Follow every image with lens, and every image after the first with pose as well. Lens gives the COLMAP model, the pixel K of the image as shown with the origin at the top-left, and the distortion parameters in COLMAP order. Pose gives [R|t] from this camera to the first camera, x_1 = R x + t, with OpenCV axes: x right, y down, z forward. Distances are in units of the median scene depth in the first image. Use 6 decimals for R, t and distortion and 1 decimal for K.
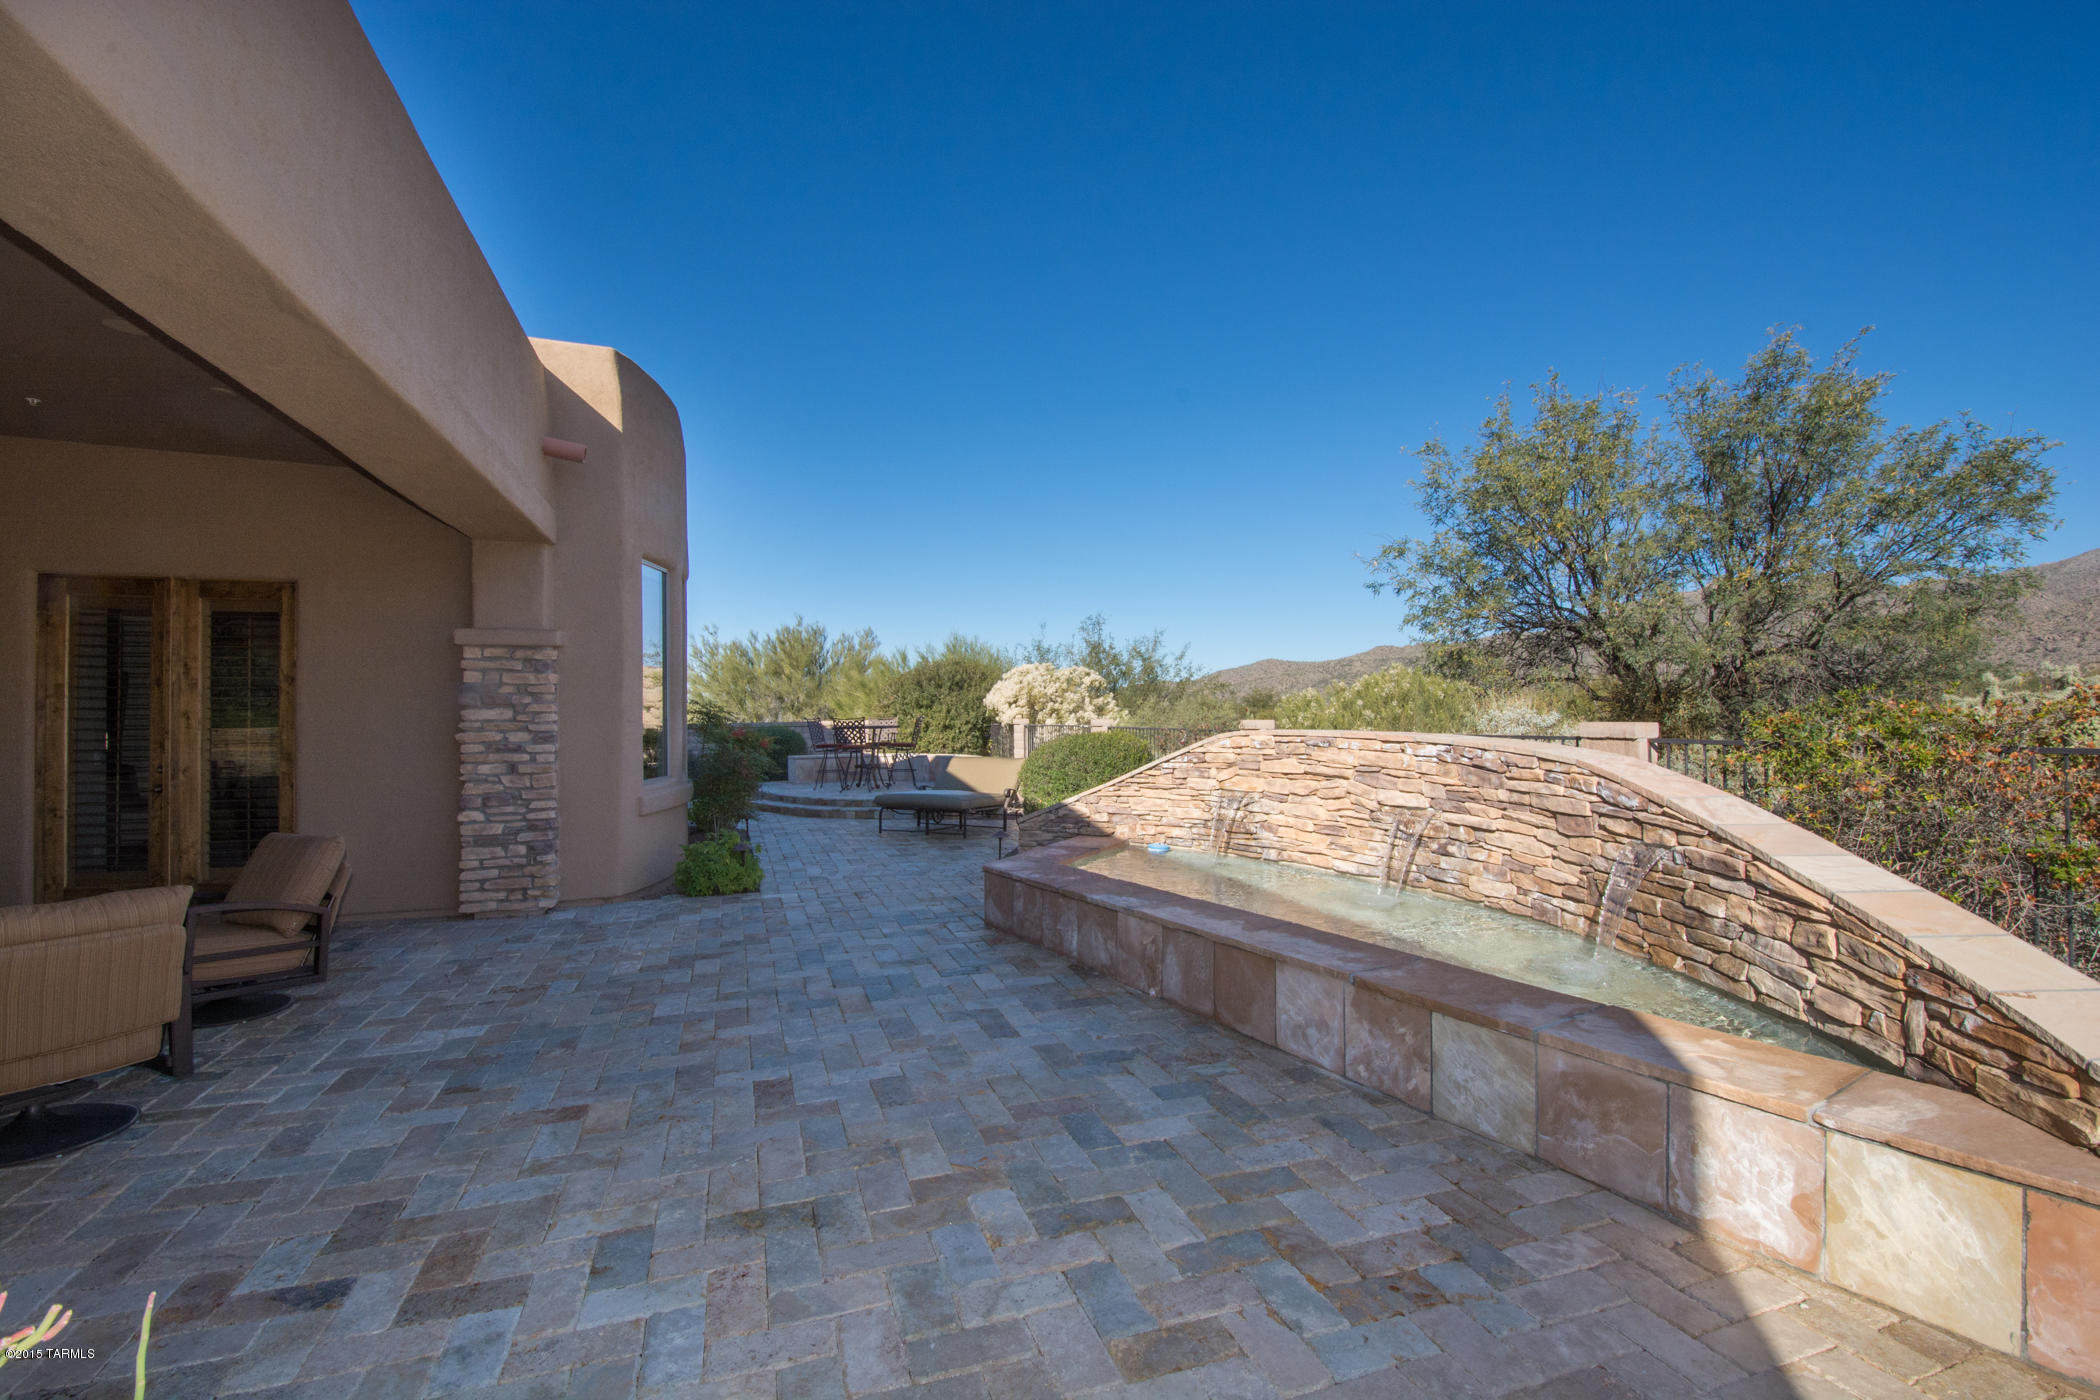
lens RADIAL K [[893.7, 0, 1064.2], [0, 893.7, 694.5], [0, 0, 1]] dist [-0.028218, -0.000362]
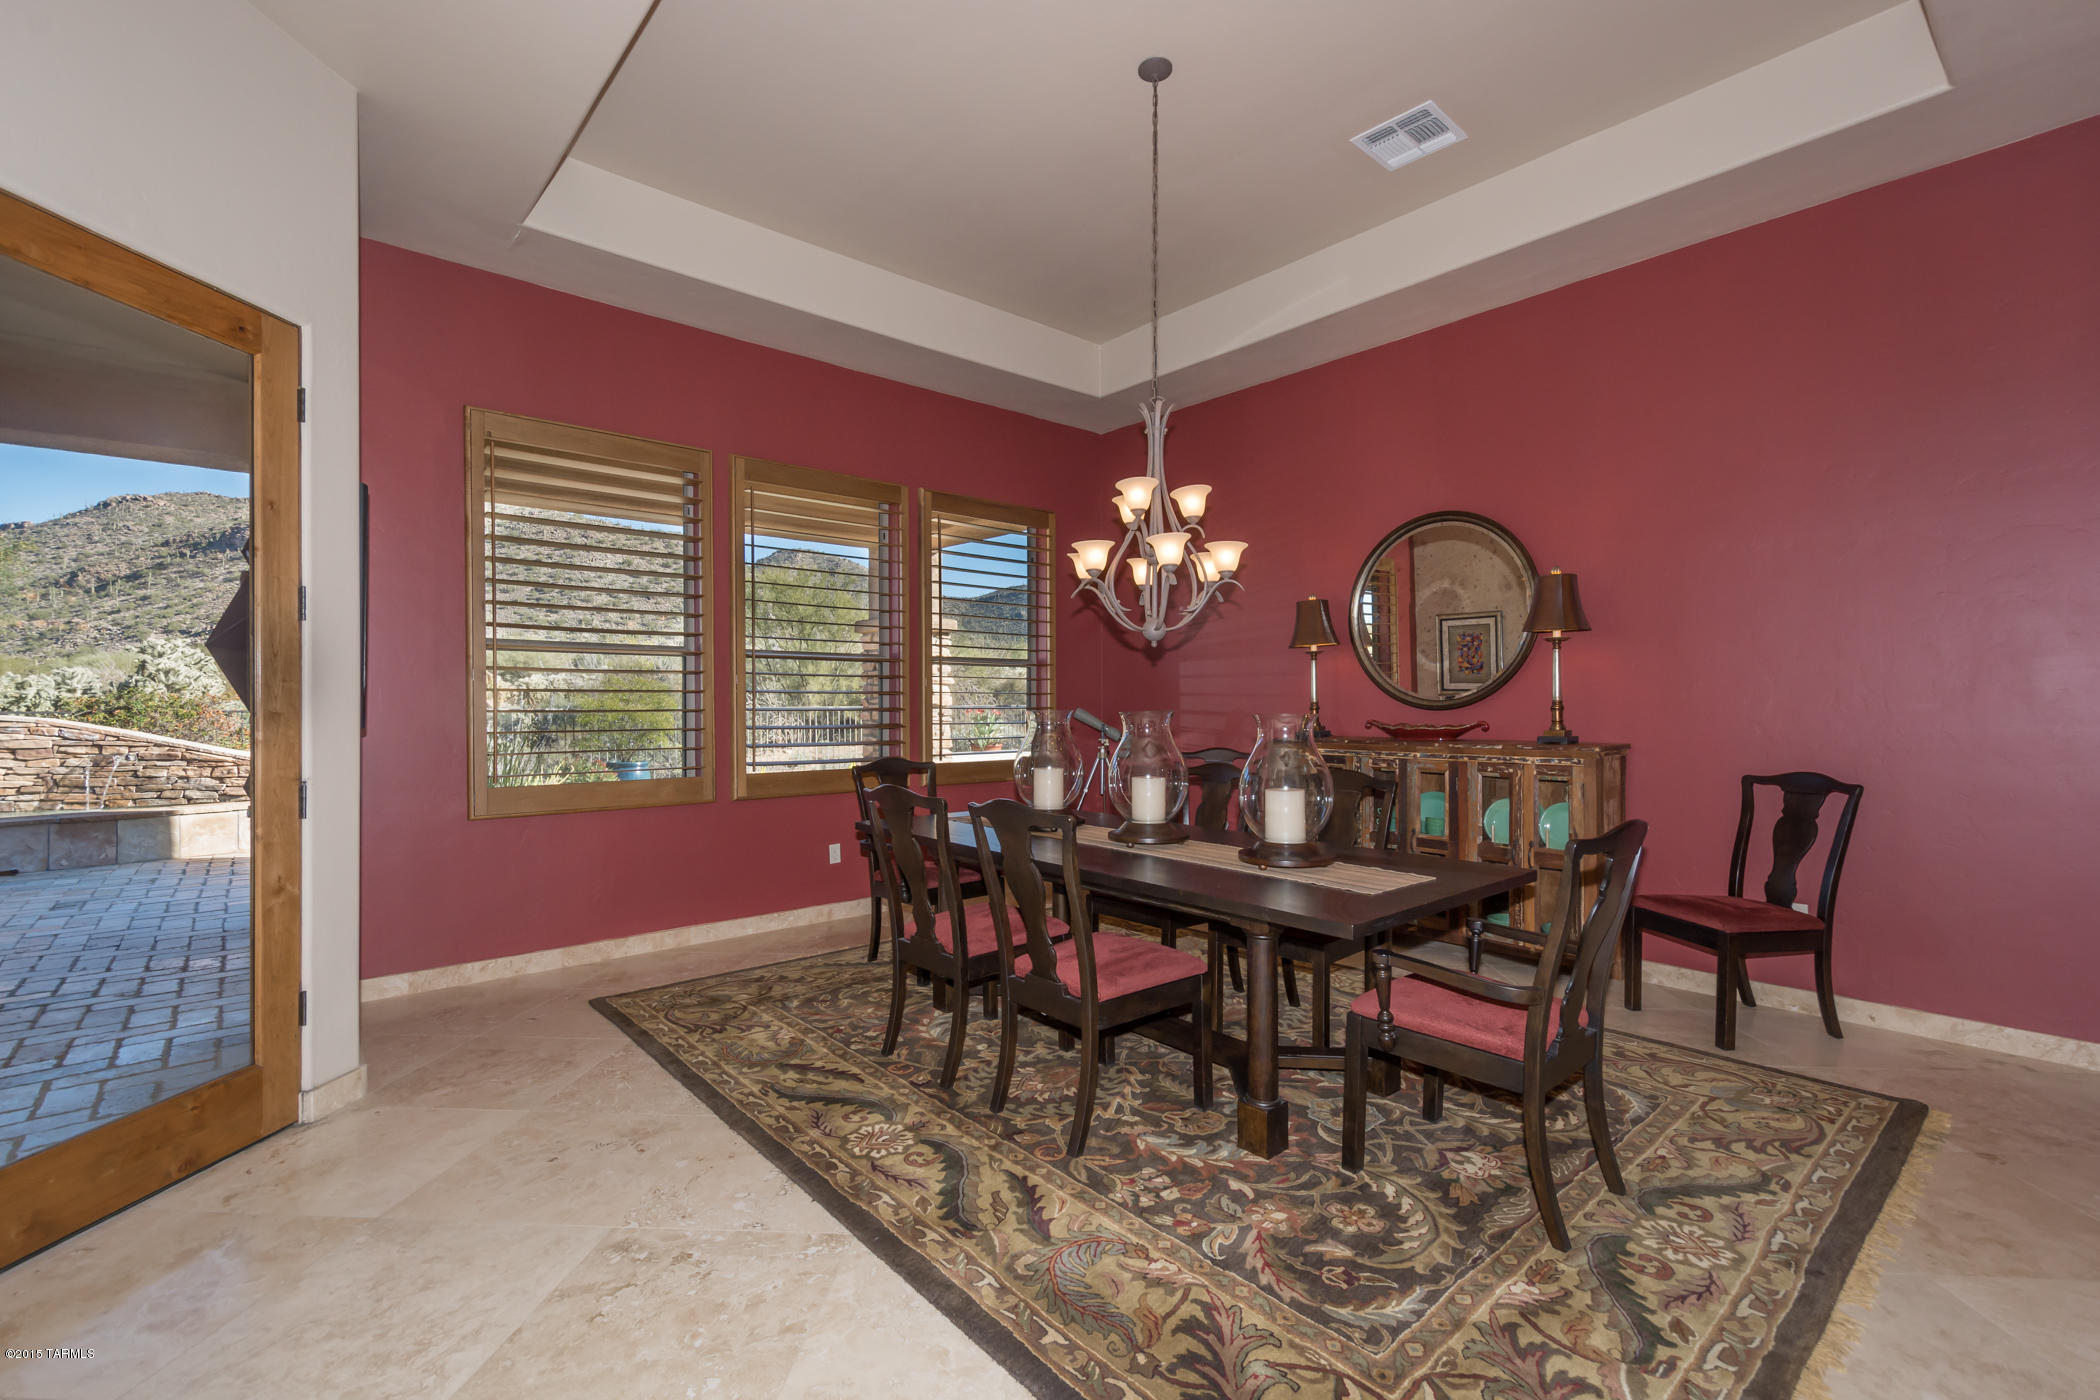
lens RADIAL K [[892.8, 0, 1050.0], [0, 892.8, 700.0], [0, 0, 1]] dist [0.000871, -0.000037]
pose [[-0.394076, 0.004133, 0.919069, -2.042574], [-0.021914, 0.999663, -0.013892, 0.009121], [-0.918817, -0.025615, -0.393852, -0.255756]]
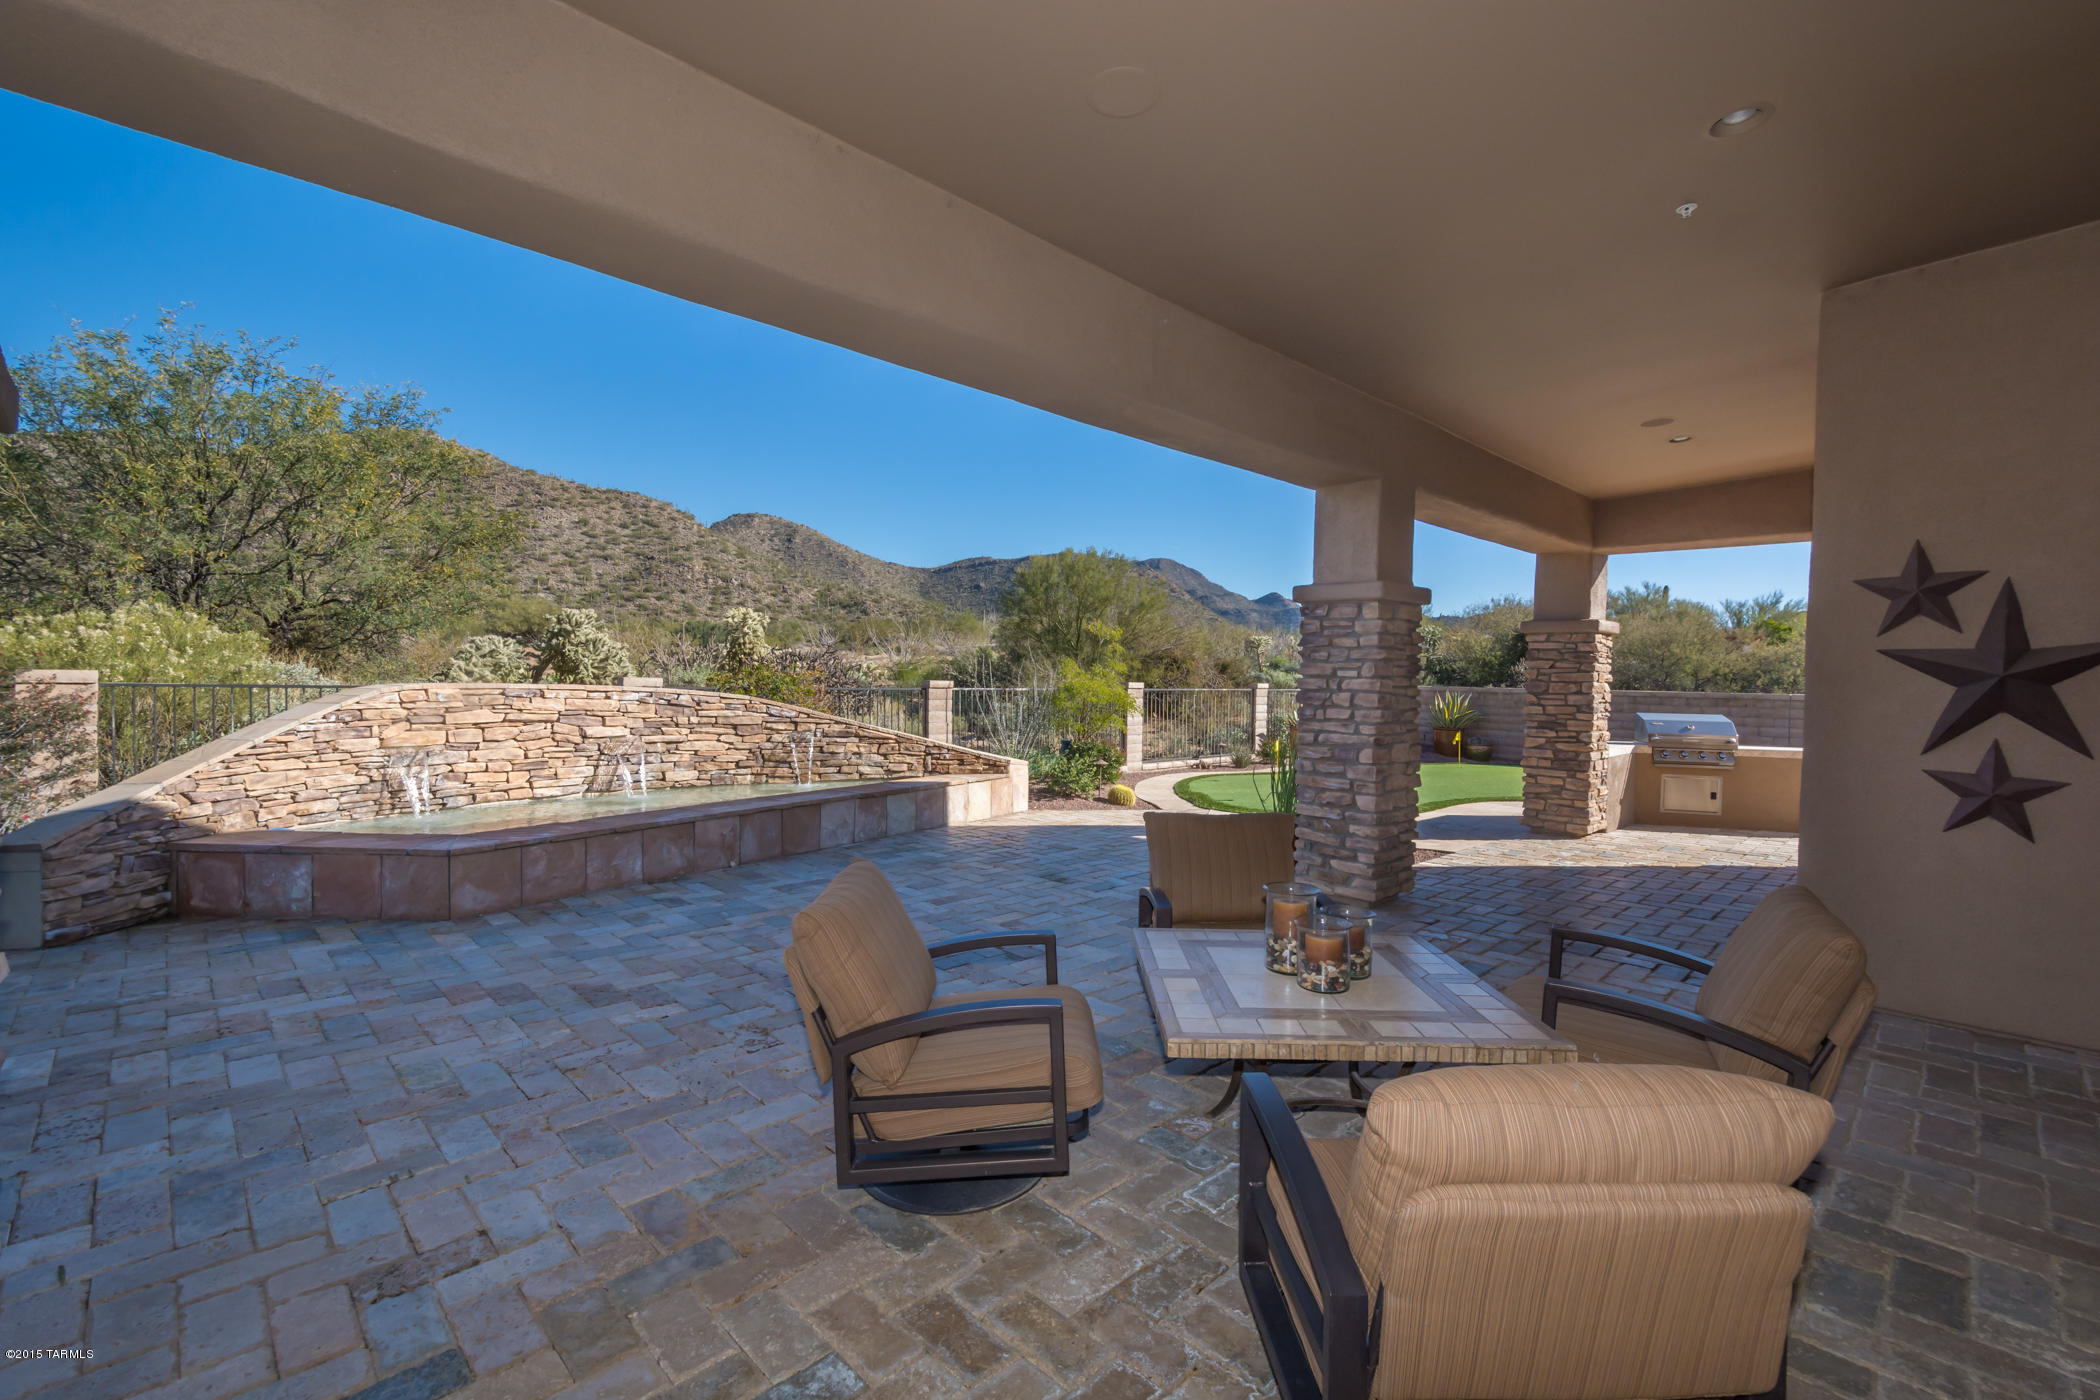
lens RADIAL K [[892.8, 0, 1050.0], [0, 892.8, 700.0], [0, 0, 1]] dist [0.000871, -0.000037]
pose [[-0.403126, -0.024144, 0.914826, -1.508785], [-0.035107, 0.999324, 0.010904, 0.034640], [-0.914471, -0.027721, -0.403701, 1.173909]]
